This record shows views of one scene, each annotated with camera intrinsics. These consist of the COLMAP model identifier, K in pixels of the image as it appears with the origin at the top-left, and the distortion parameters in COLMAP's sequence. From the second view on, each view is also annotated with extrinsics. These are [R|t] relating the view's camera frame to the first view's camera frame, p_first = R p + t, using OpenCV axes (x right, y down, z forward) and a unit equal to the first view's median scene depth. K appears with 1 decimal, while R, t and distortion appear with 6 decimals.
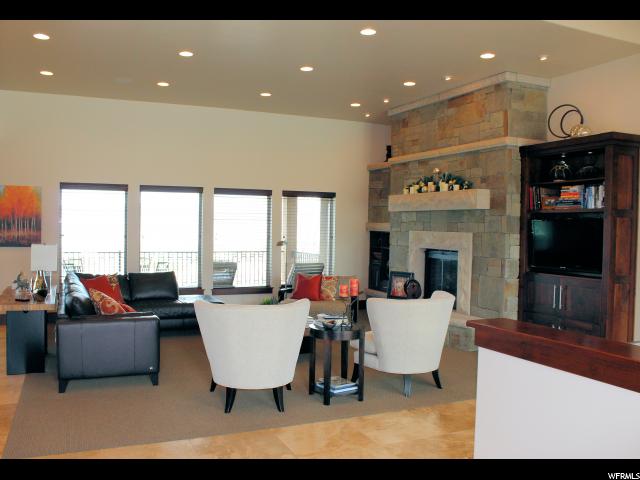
lens RADIAL K [[581.2, 0, 300.7], [0, 581.2, 233.4], [0, 0, 1]] dist [-0.065392, 0.000000]
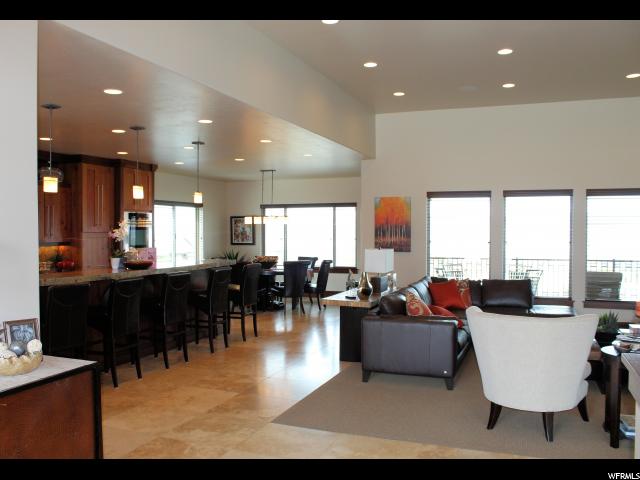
lens RADIAL K [[581.2, 0, 319.9], [0, 581.2, 238.9], [0, 0, 1]] dist [-0.065392, 0.000000]
pose [[0.730288, -0.000711, -0.683139, 0.401381], [-0.001309, 0.999996, -0.002440, 0.004102], [0.683138, 0.002676, 0.730285, 0.162849]]
